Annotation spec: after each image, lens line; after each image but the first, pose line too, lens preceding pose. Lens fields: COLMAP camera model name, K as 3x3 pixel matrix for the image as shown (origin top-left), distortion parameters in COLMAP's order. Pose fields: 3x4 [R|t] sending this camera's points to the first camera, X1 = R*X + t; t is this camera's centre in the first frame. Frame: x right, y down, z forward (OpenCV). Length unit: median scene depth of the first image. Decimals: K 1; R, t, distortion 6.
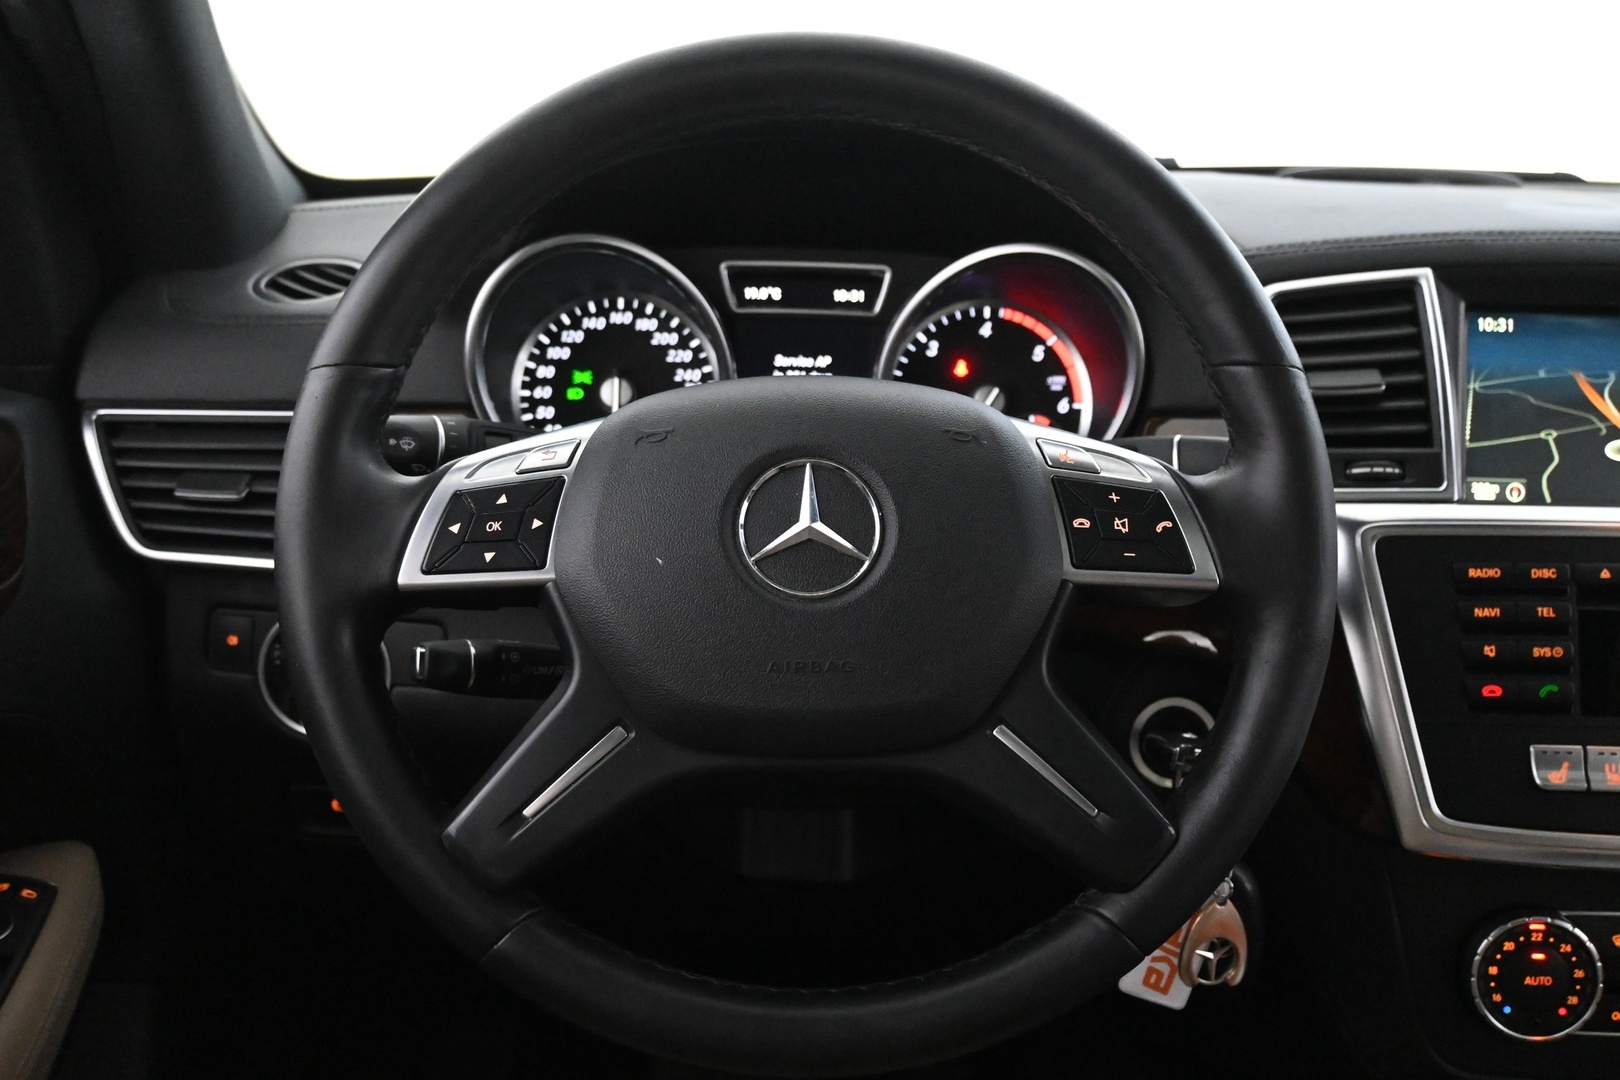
lens RADIAL K [[1635.1, 0, 816.8], [0, 1635.1, 543.8], [0, 0, 1]] dist [-0.005956, 0.000000]
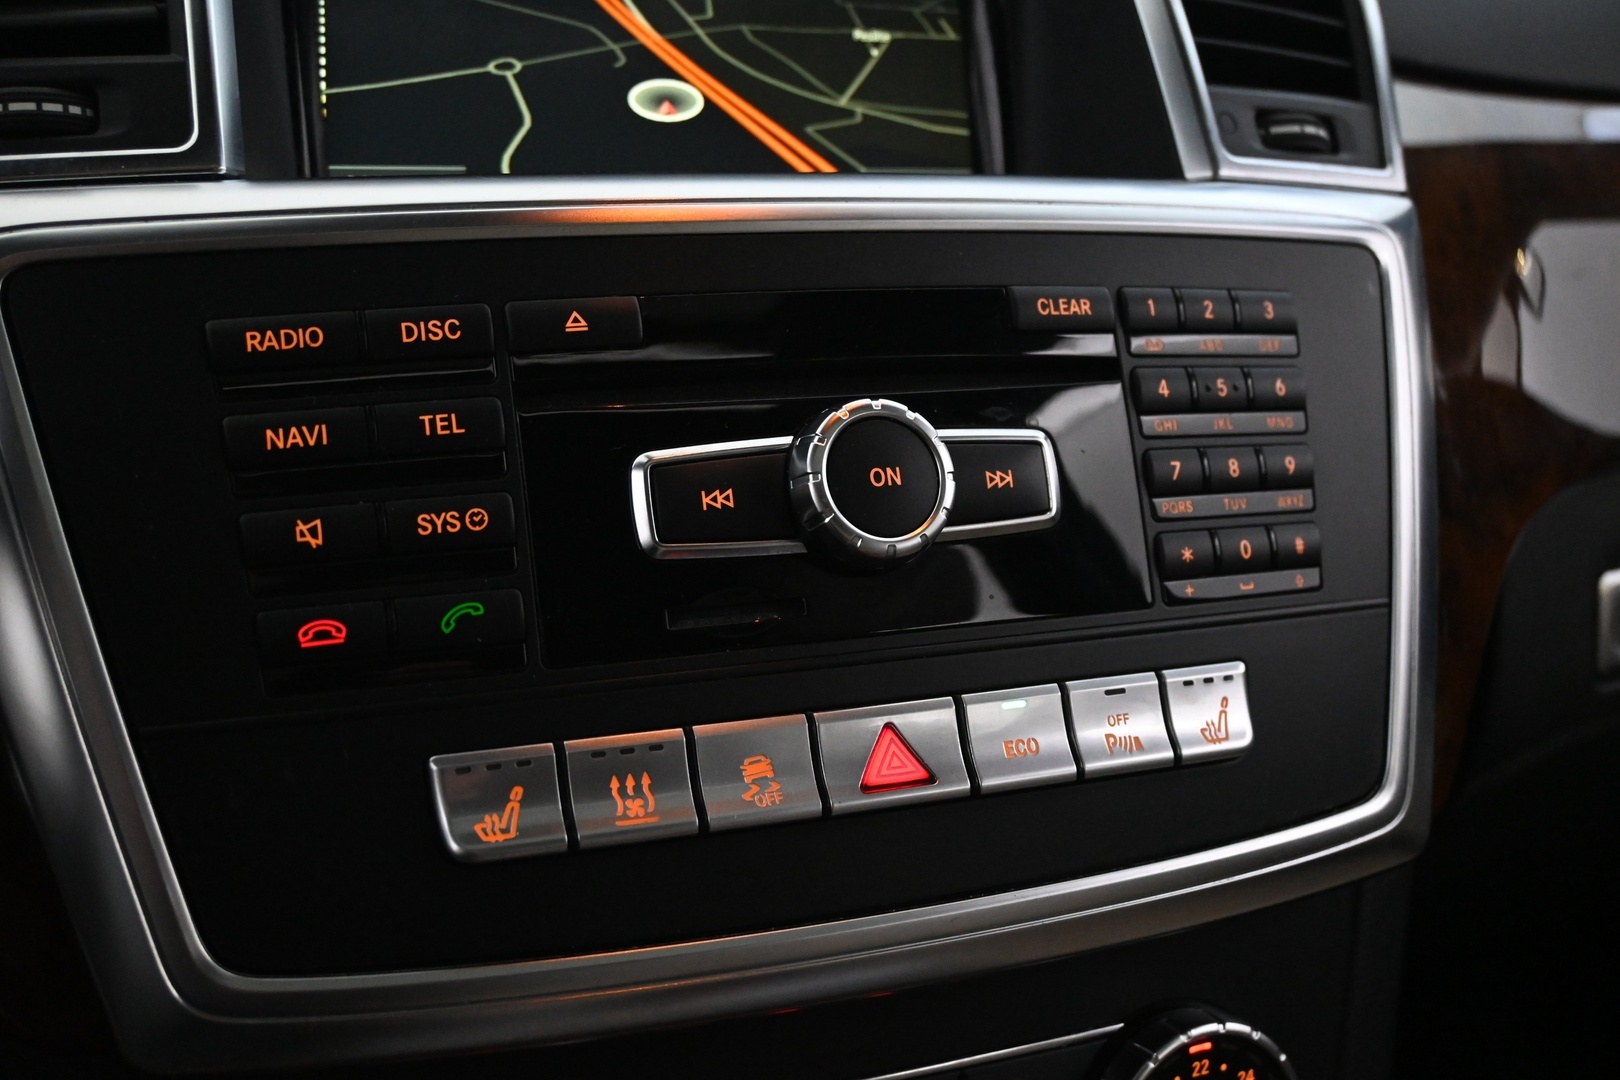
lens RADIAL K [[1944.9, 0, 810.5], [0, 1944.9, 537.8], [0, 0, 1]] dist [0.000920, 0.000000]
pose [[0.923447, -0.095754, 0.371587, 0.312341], [0.094385, 0.995294, 0.021916, 0.060638], [-0.371937, 0.014834, 0.928139, 0.464703]]
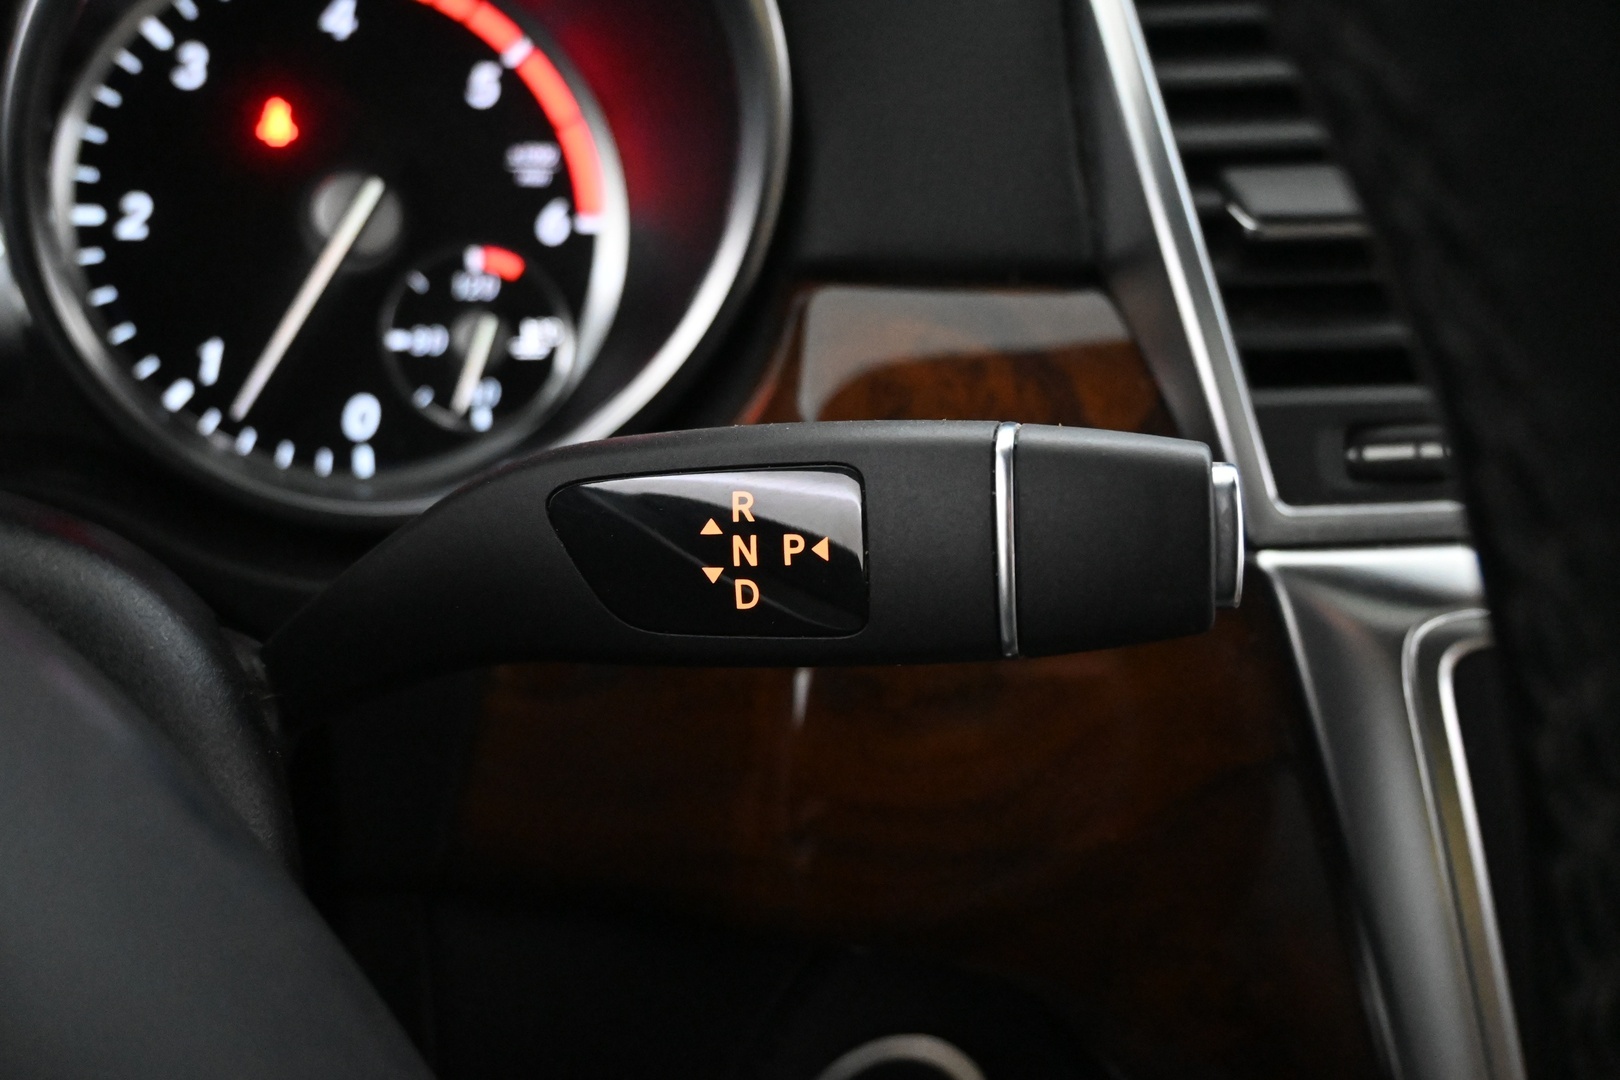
lens RADIAL K [[1551.0, 0, 801.4], [0, 1551.0, 549.0], [0, 0, 1]] dist [-0.002903, 0.000000]
pose [[0.949908, -0.067604, 0.305130, 0.095377], [0.009257, 0.981982, 0.188746, -0.084339], [-0.312392, -0.176467, 0.933419, 0.668648]]
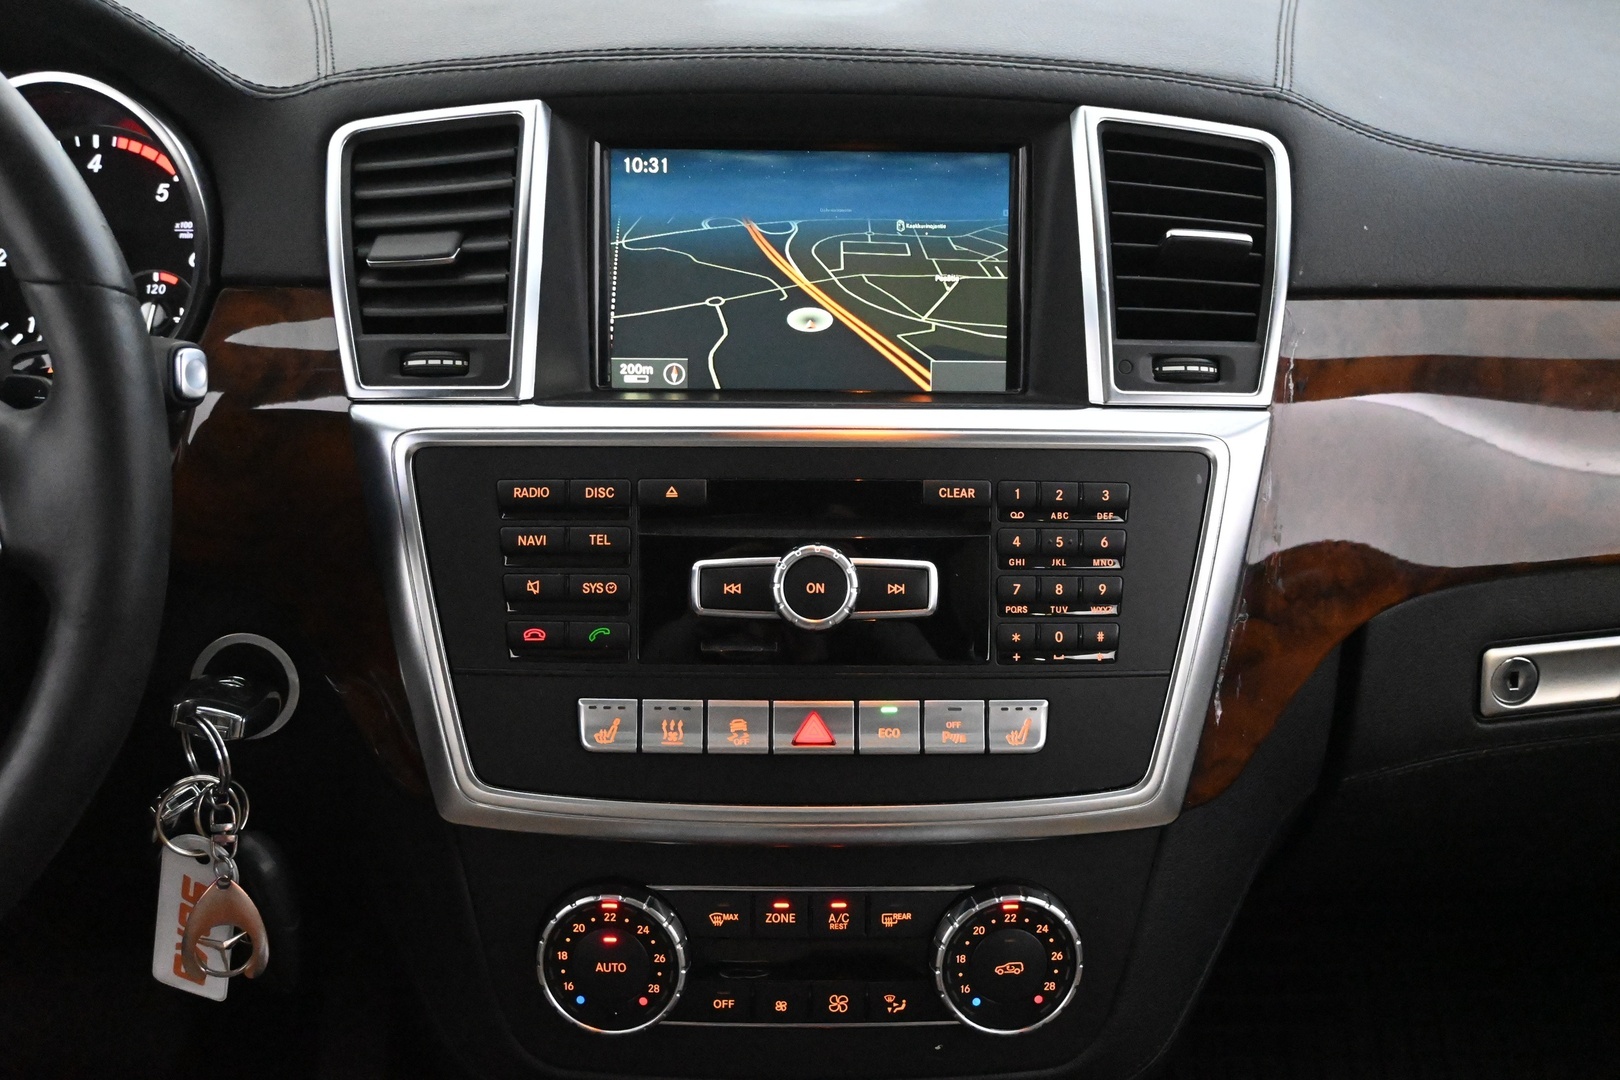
lens RADIAL K [[2123.0, 0, 816.3], [0, 2123.0, 542.5], [0, 0, 1]] dist [0.007605, 0.000000]
pose [[0.999880, -0.014056, -0.006547, 0.504100], [0.014813, 0.990682, 0.135388, -0.090495], [0.004583, -0.135469, 0.990771, -0.060798]]
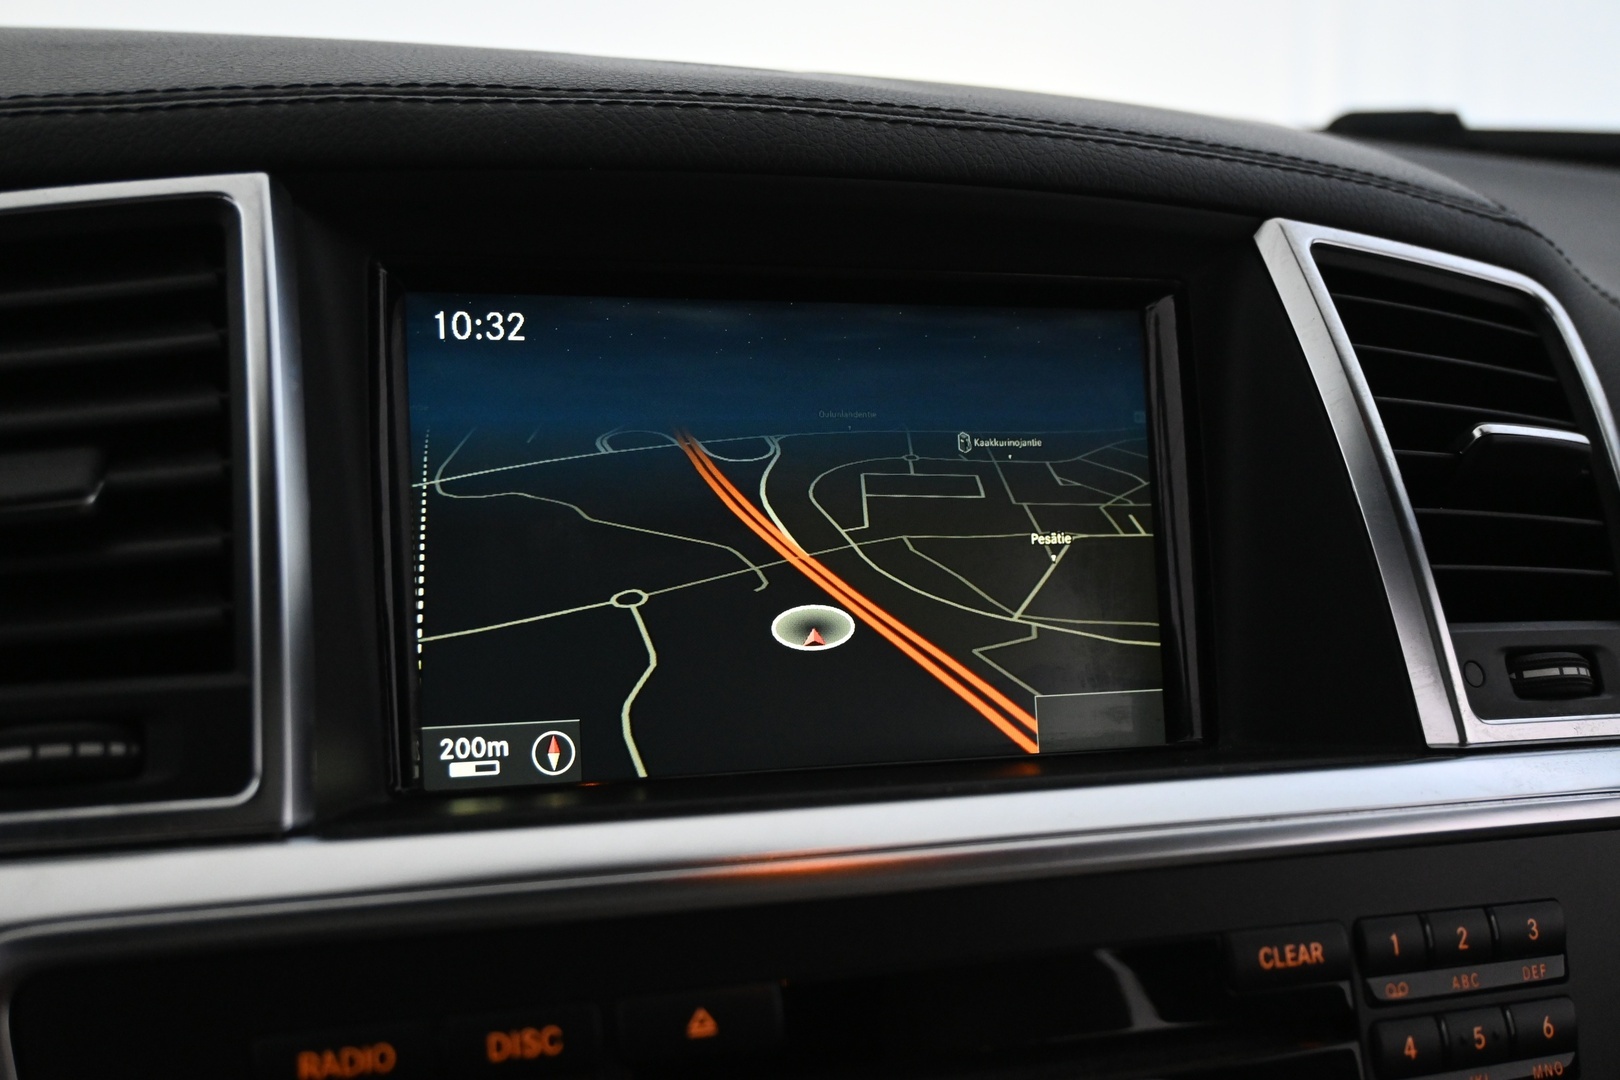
lens RADIAL K [[1944.9, 0, 815.8], [0, 1944.9, 542.8], [0, 0, 1]] dist [0.000920, 0.000000]
pose [[0.945475, -0.045852, 0.322452, 0.339672], [0.067051, 0.996236, -0.054941, -0.051627], [-0.318719, 0.073566, 0.944990, 0.539269]]
